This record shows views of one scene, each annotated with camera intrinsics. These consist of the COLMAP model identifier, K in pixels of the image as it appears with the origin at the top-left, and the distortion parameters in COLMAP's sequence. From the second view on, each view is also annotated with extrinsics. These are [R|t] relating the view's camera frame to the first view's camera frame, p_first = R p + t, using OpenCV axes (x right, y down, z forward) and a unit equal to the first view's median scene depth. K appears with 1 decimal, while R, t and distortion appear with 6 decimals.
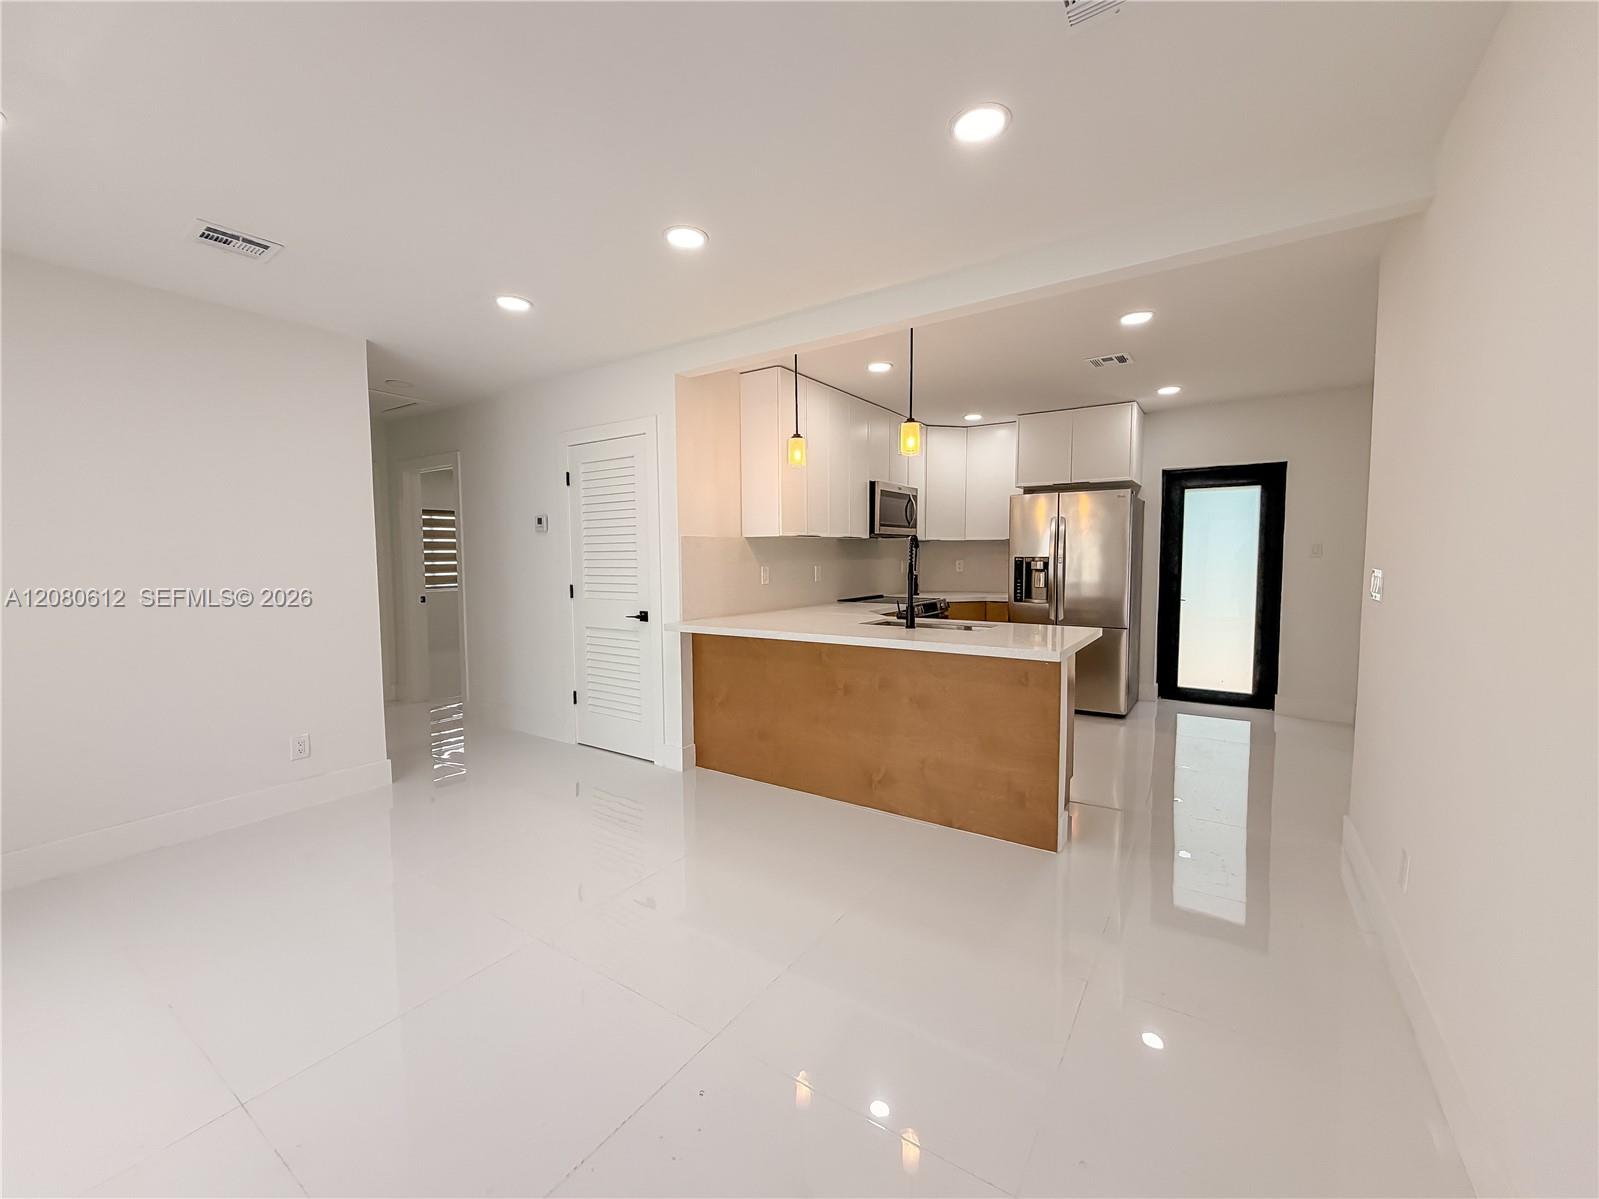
lens RADIAL K [[644.3, 0, 801.1], [0, 644.3, 600.7], [0, 0, 1]] dist [-0.001206, -0.000031]
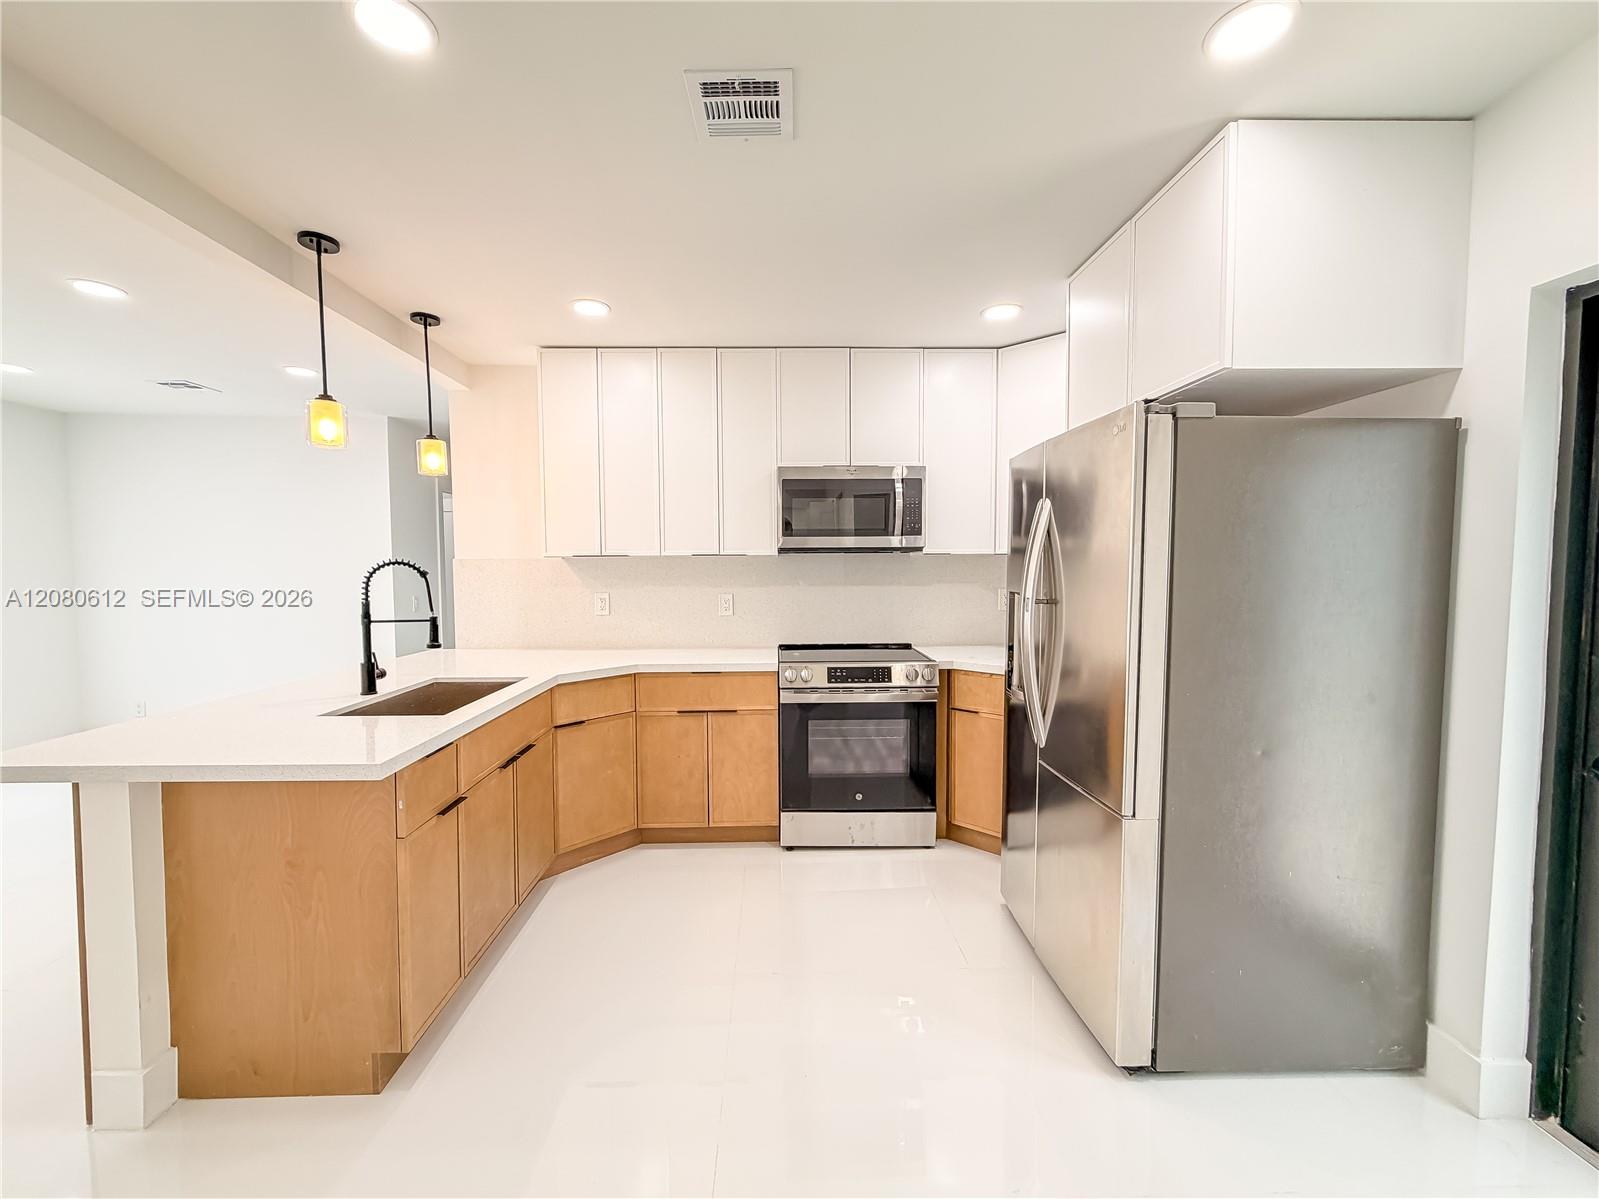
lens RADIAL K [[652.1, 0, 794.0], [0, 652.1, 599.3], [0, 0, 1]] dist [0.000003, 0.000127]
pose [[0.569701, 0.048877, -0.820397, 0.618859], [-0.062570, 0.997912, 0.016003, -0.059037], [0.819467, 0.042216, 0.571570, 0.593496]]
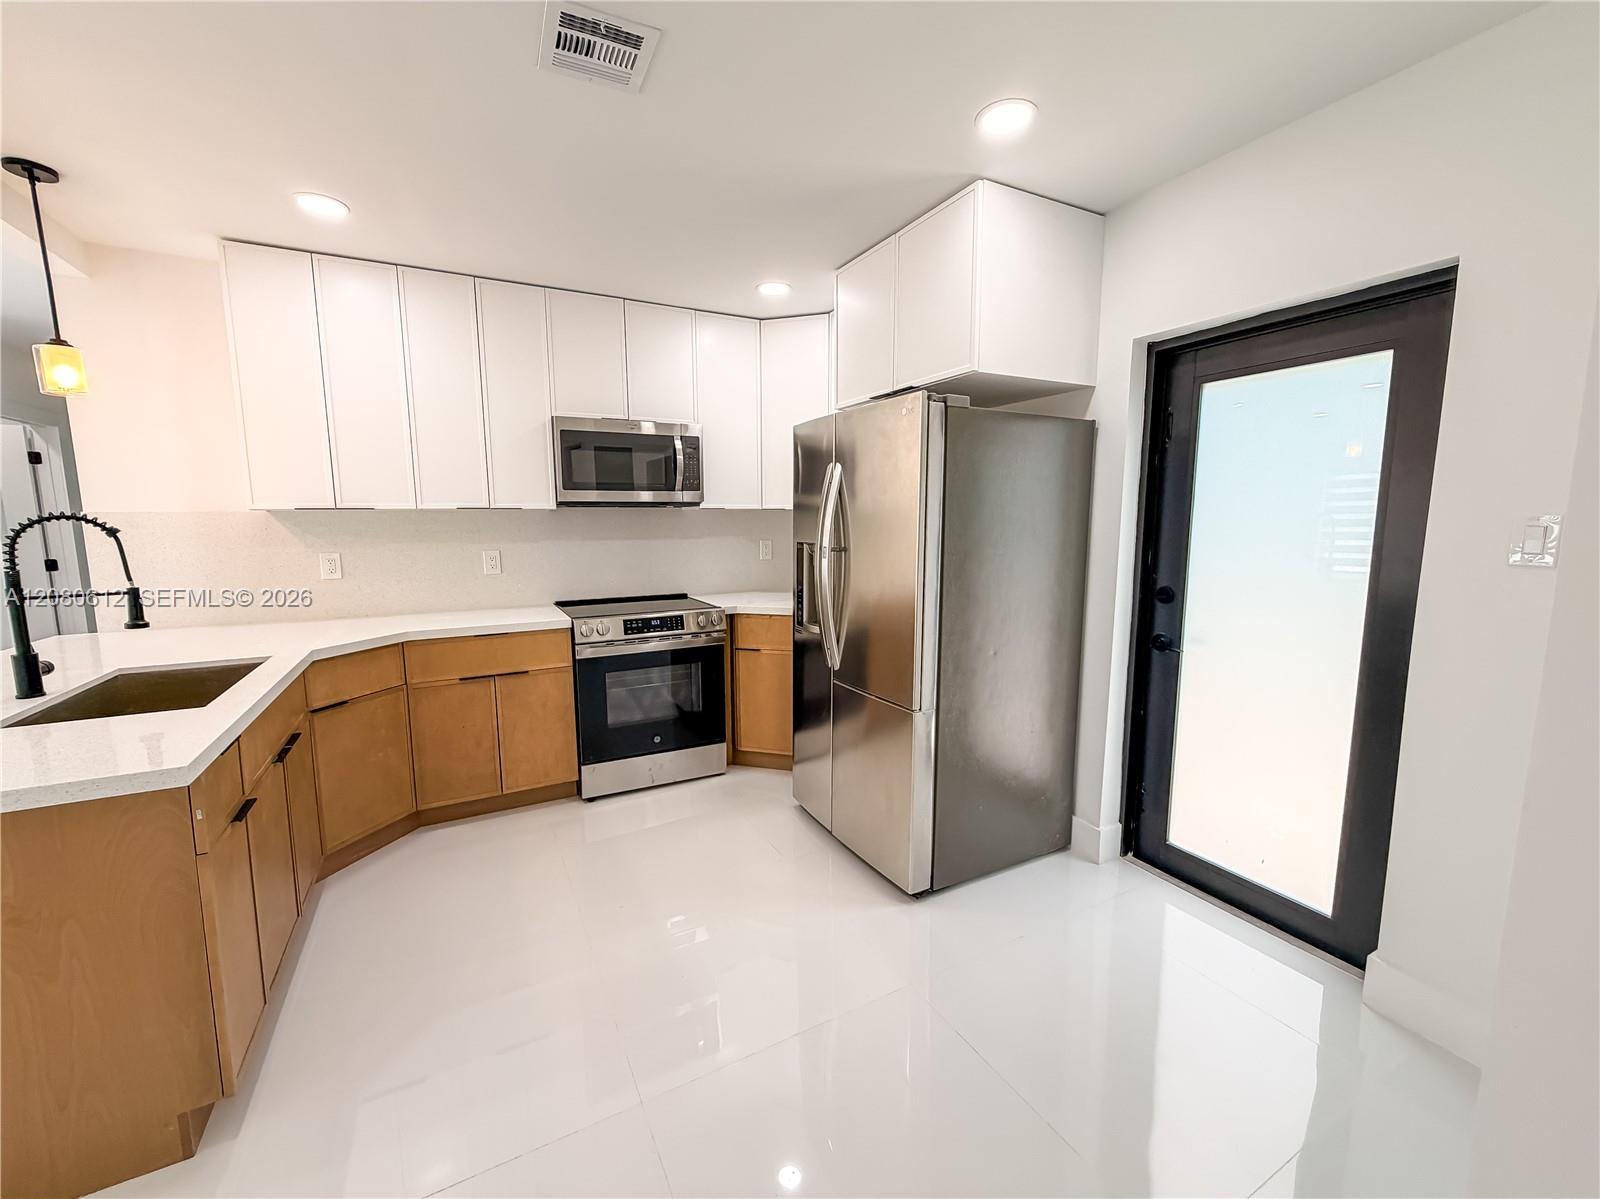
lens RADIAL K [[644.7, 0, 801.6], [0, 644.7, 600.7], [0, 0, 1]] dist [-0.001206, -0.000031]
pose [[0.879287, 0.064401, -0.471919, 0.582552], [-0.037870, 0.997133, 0.065516, -0.053324], [0.474785, -0.039736, 0.879204, 0.516561]]
